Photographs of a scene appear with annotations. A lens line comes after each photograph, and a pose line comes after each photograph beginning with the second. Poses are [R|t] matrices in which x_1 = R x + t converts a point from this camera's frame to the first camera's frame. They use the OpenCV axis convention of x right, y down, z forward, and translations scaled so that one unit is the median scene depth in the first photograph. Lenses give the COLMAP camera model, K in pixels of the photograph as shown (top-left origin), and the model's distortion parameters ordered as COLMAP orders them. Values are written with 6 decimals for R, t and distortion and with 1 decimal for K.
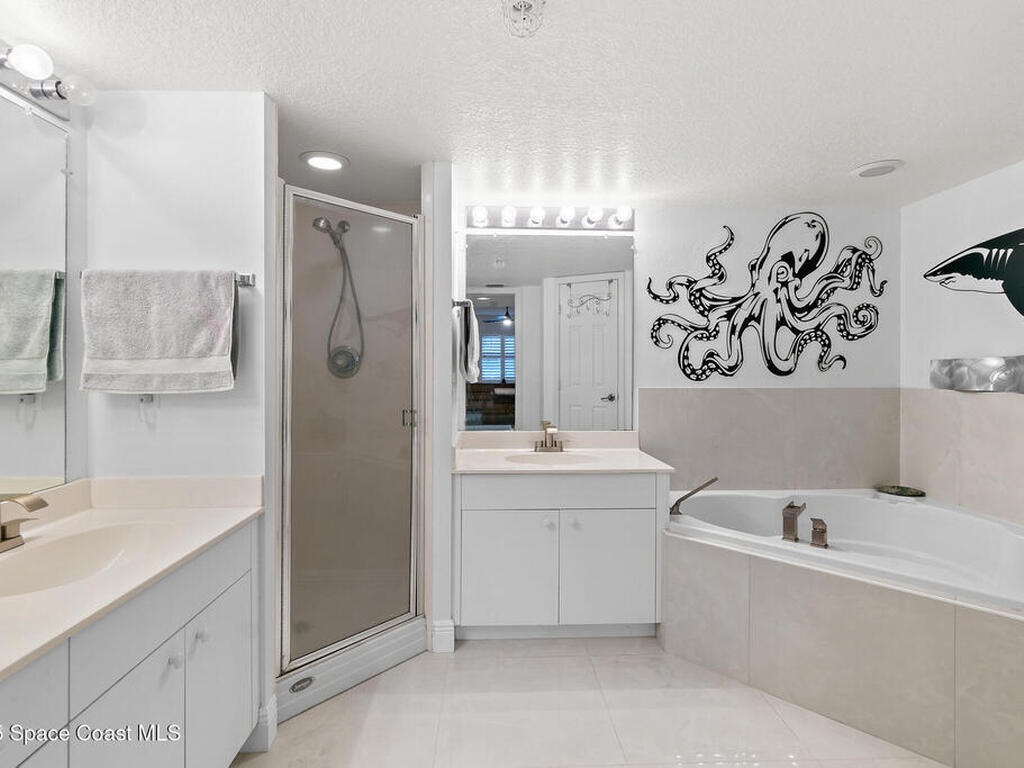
lens RADIAL K [[498.8, 0, 505.4], [0, 498.8, 371.7], [0, 0, 1]] dist [-0.002352, -0.000032]
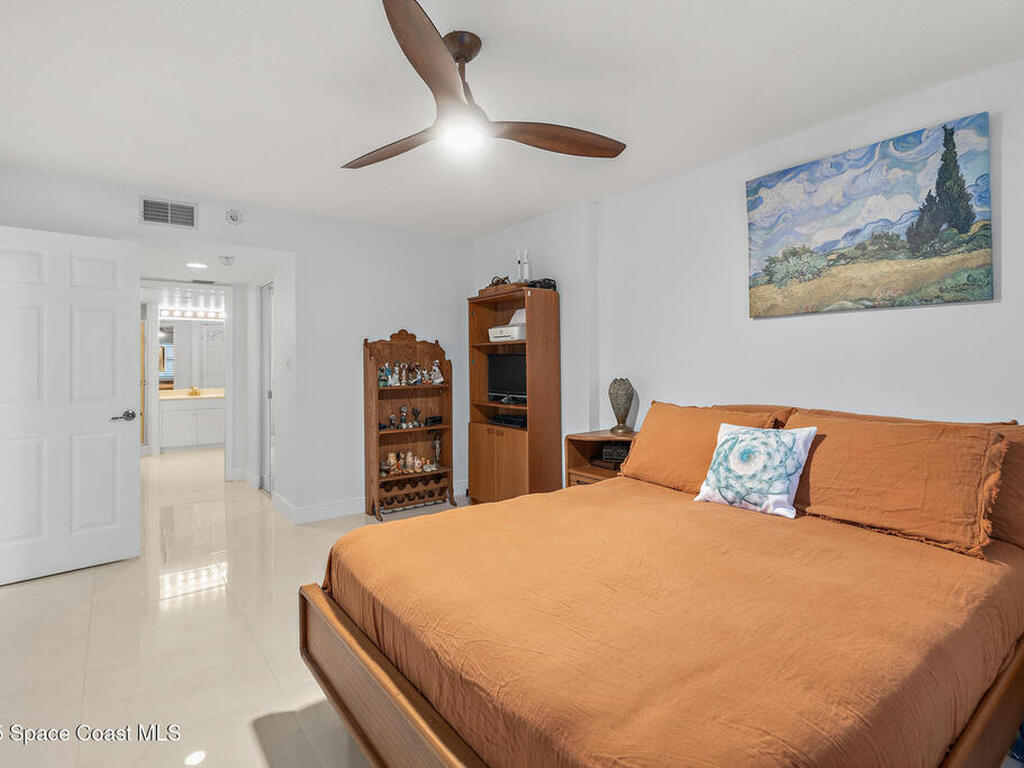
lens RADIAL K [[498.8, 0, 505.4], [0, 498.8, 371.7], [0, 0, 1]] dist [-0.002352, -0.000032]
pose [[0.806434, 0.000005, 0.591325, -0.164316], [-0.002899, 0.999988, 0.003945, 0.003746], [-0.591318, -0.004896, 0.806424, -2.394737]]
